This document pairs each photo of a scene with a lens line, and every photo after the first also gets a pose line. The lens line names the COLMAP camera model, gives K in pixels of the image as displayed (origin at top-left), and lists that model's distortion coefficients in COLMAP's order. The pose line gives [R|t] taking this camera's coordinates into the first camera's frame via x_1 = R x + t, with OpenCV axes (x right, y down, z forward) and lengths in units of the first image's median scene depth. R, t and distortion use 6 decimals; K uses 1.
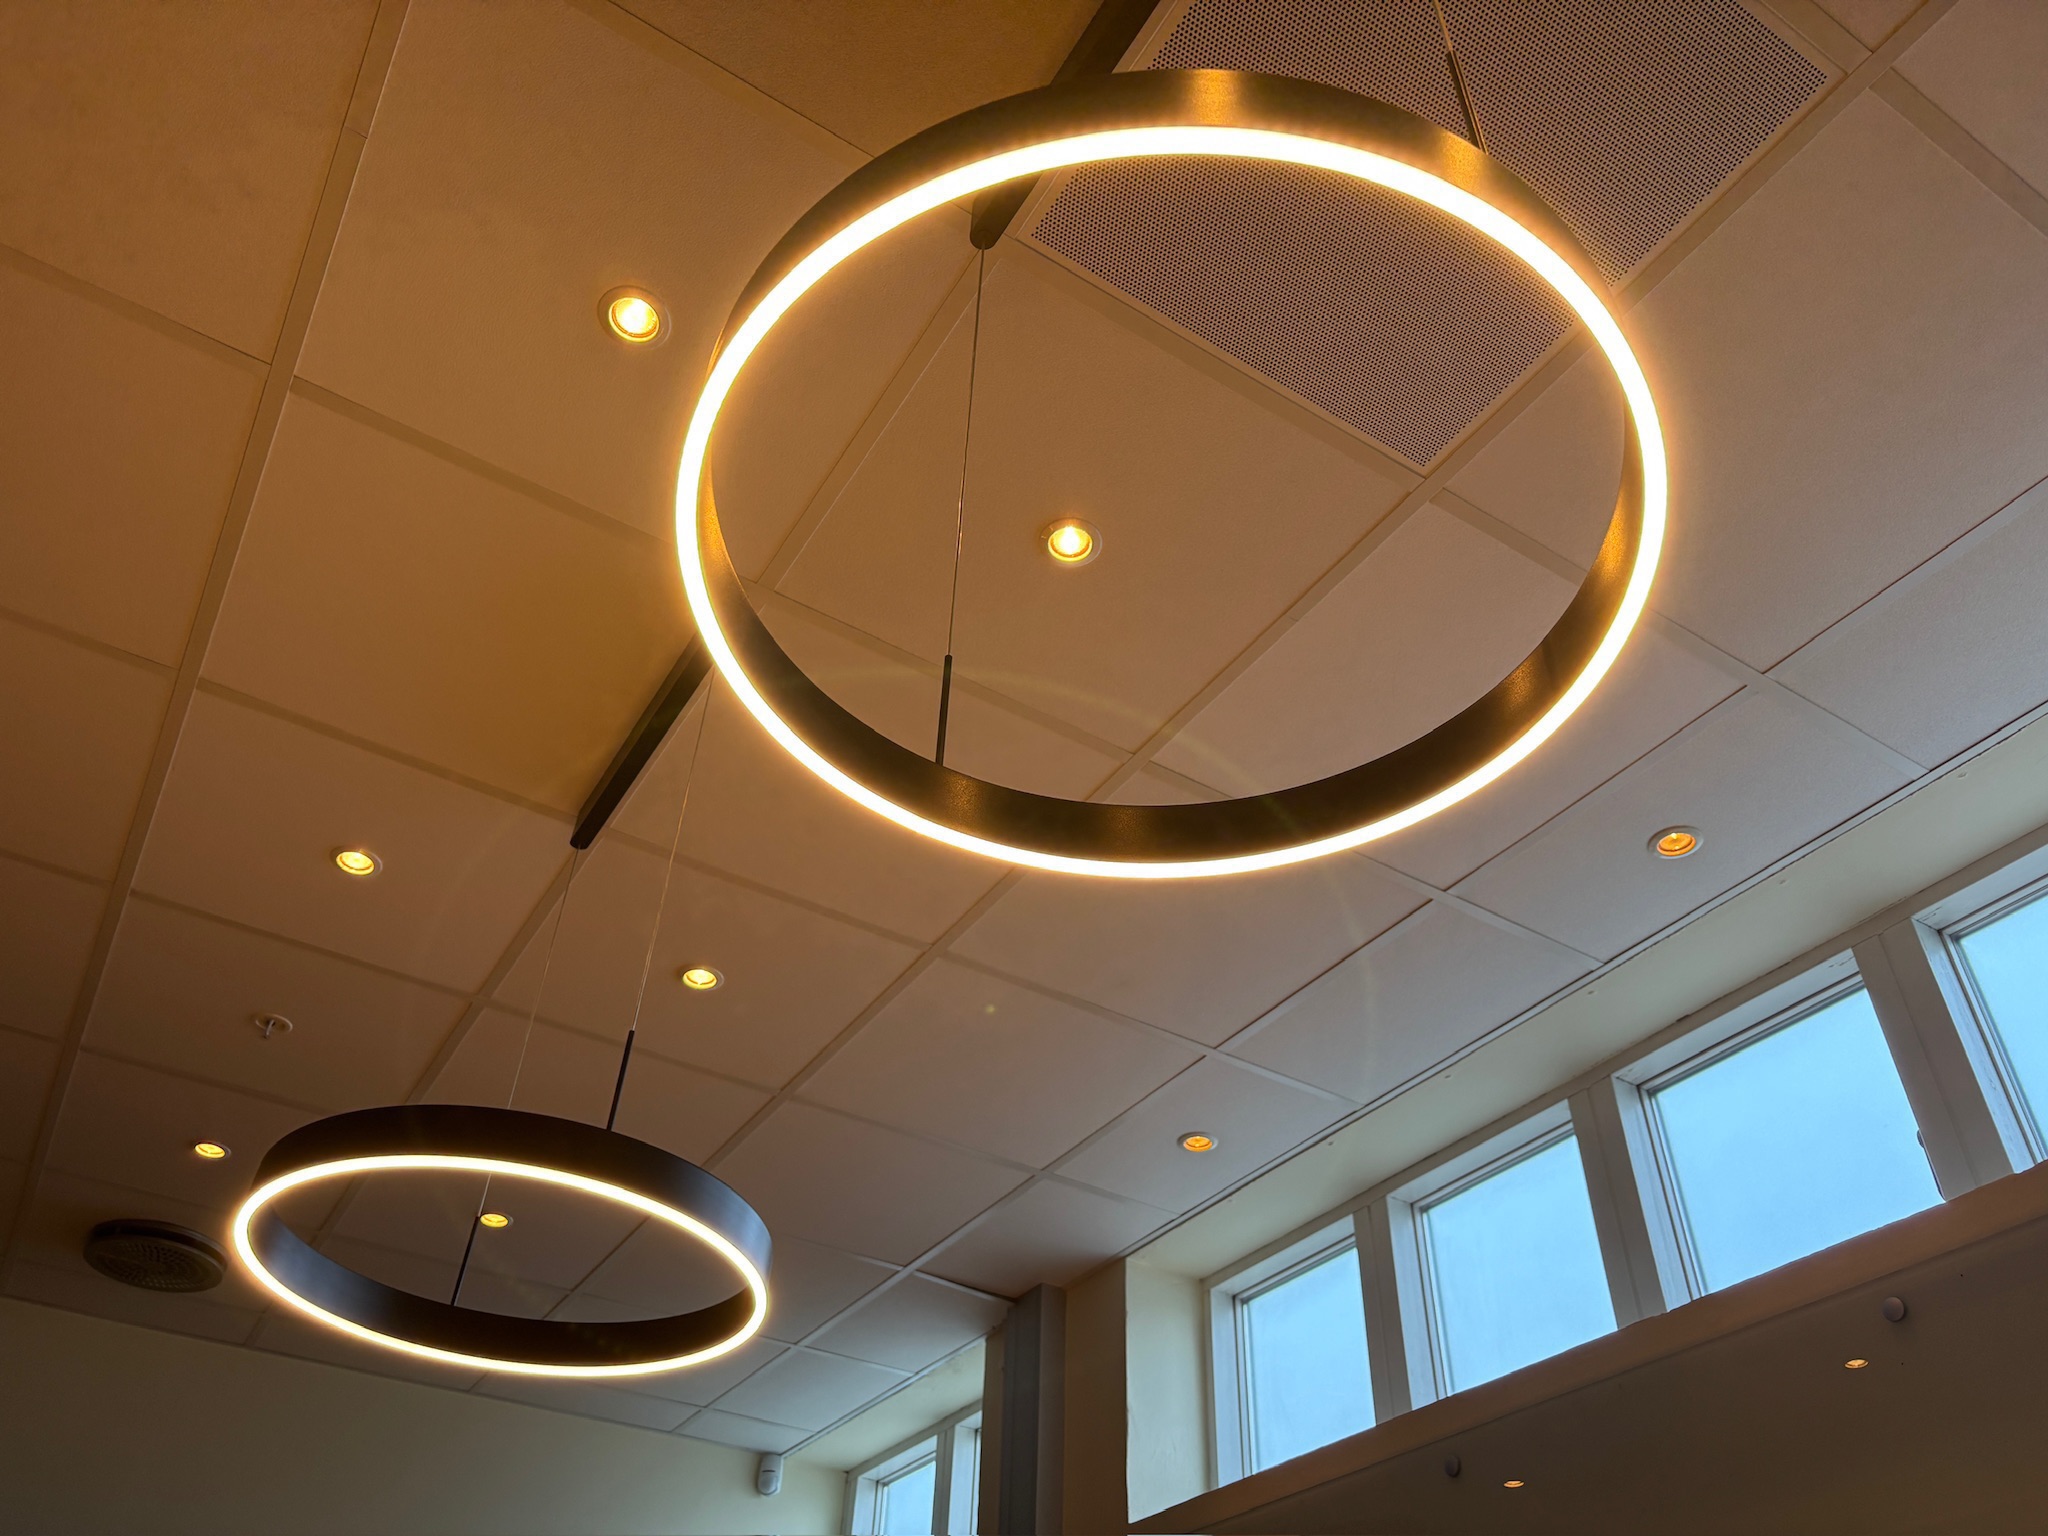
lens RADIAL K [[1577.6, 0, 1039.6], [0, 1577.6, 769.7], [0, 0, 1]] dist [0.029530, -0.000916]
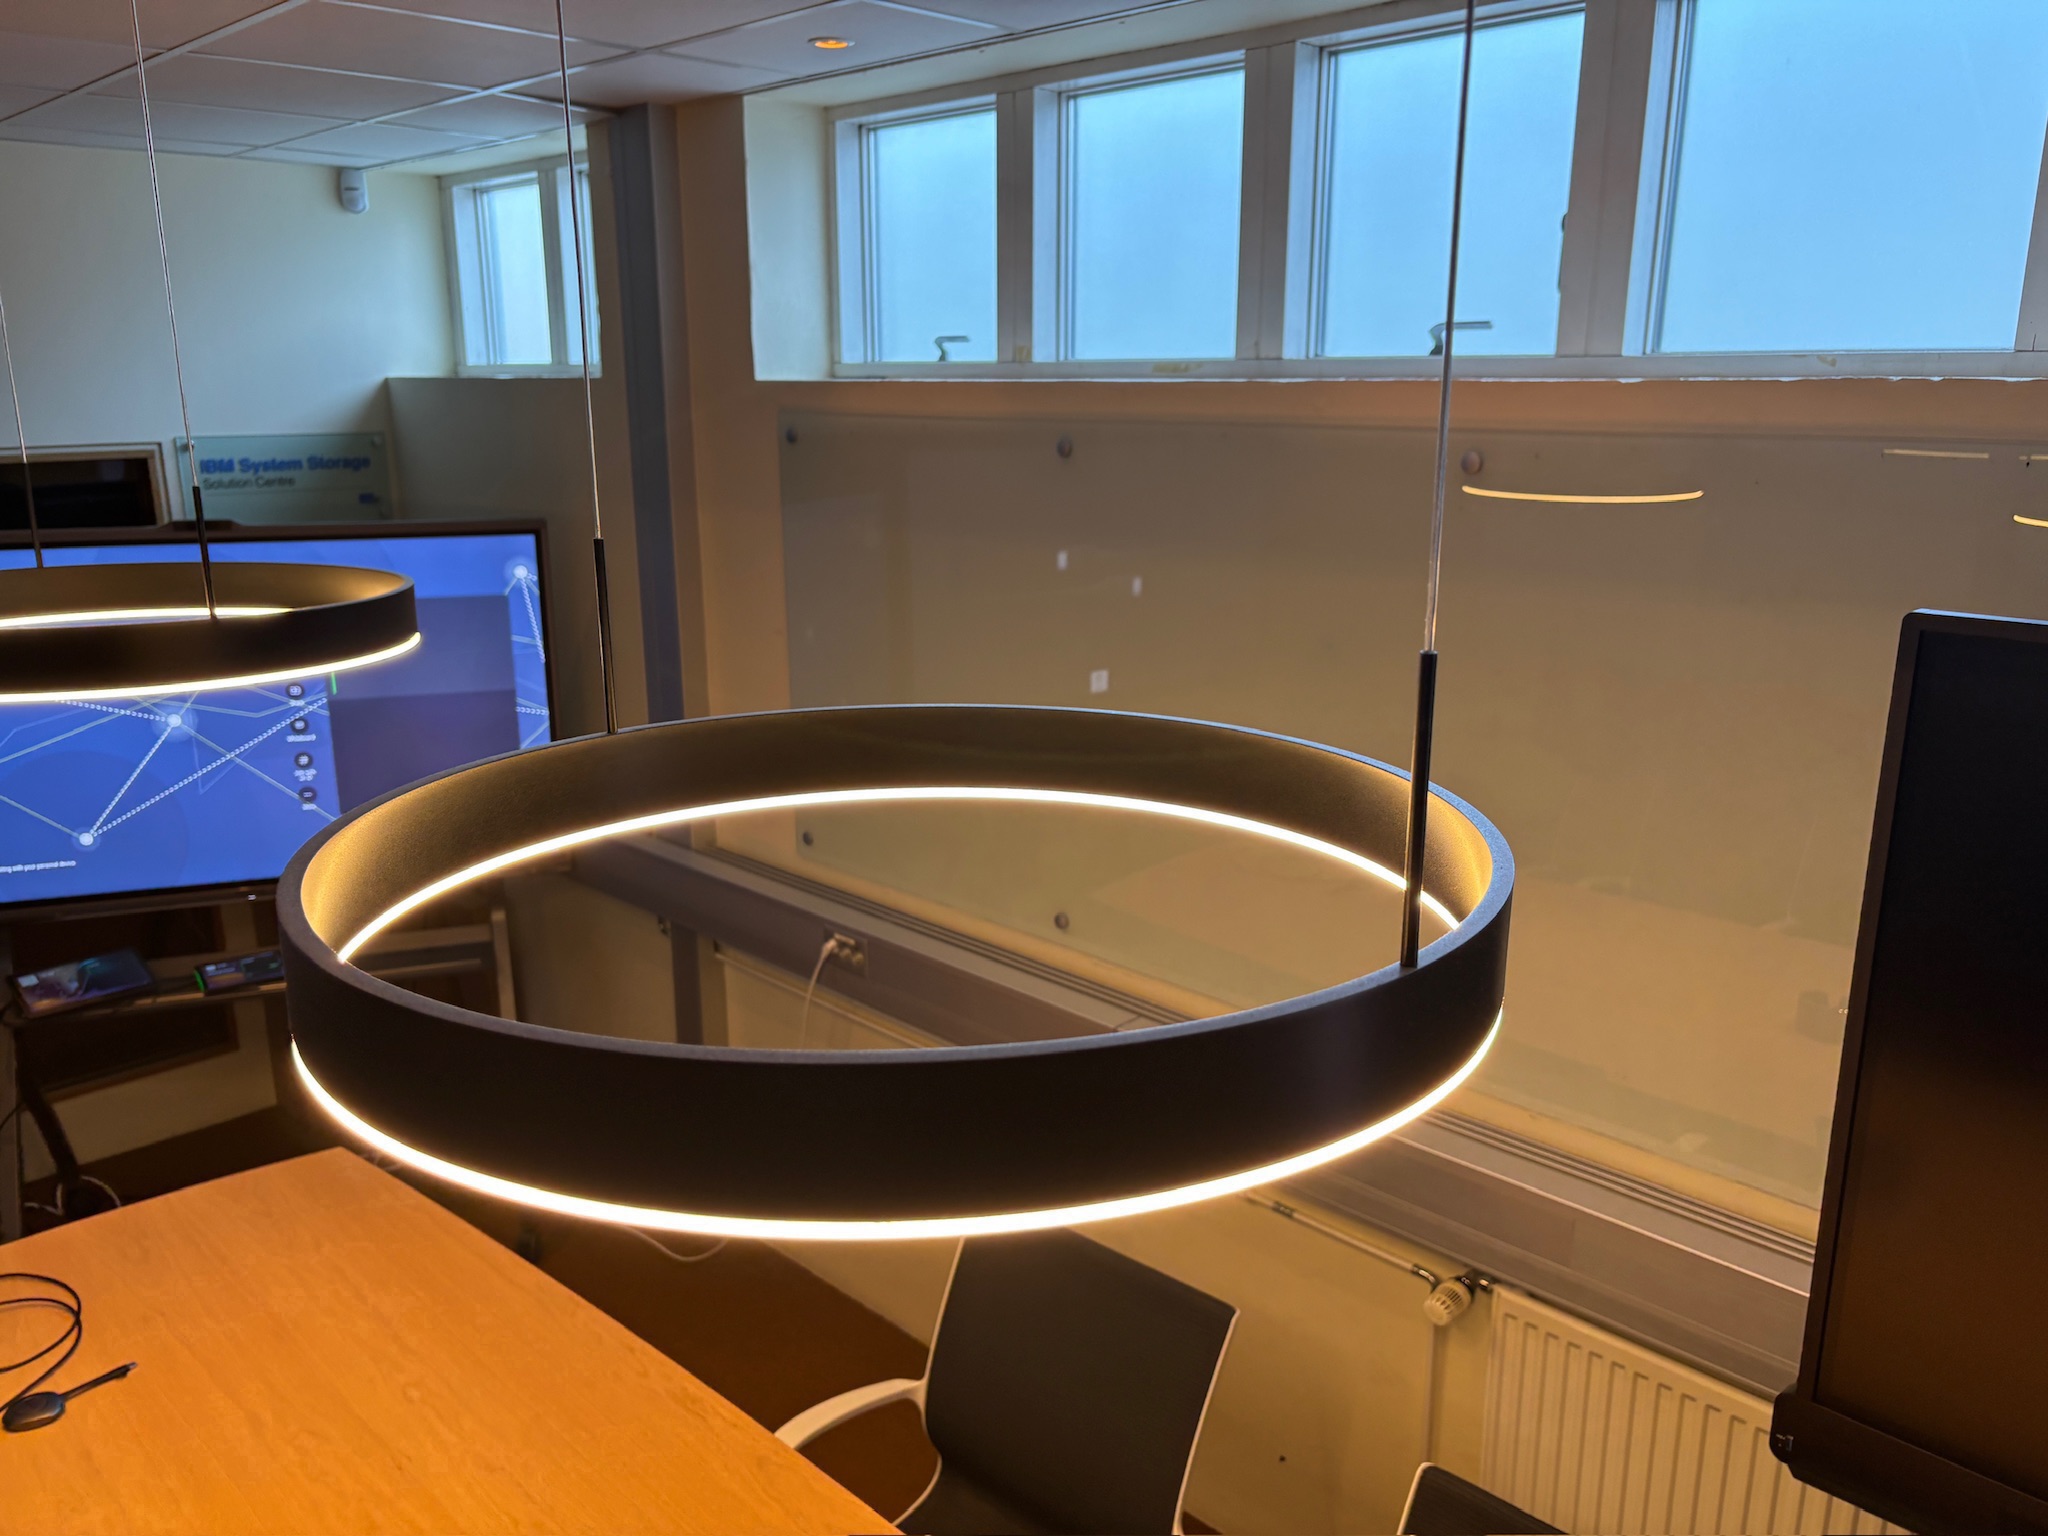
lens RADIAL K [[1600.5, 0, 1024.0], [0, 1600.5, 768.0], [0, 0, 1]] dist [-0.000926, 0.073801]
pose [[0.975208, -0.076757, 0.207554, -0.008736], [-0.125537, 0.580502, 0.804523, -0.225907], [-0.182238, -0.810633, 0.556474, 0.150623]]
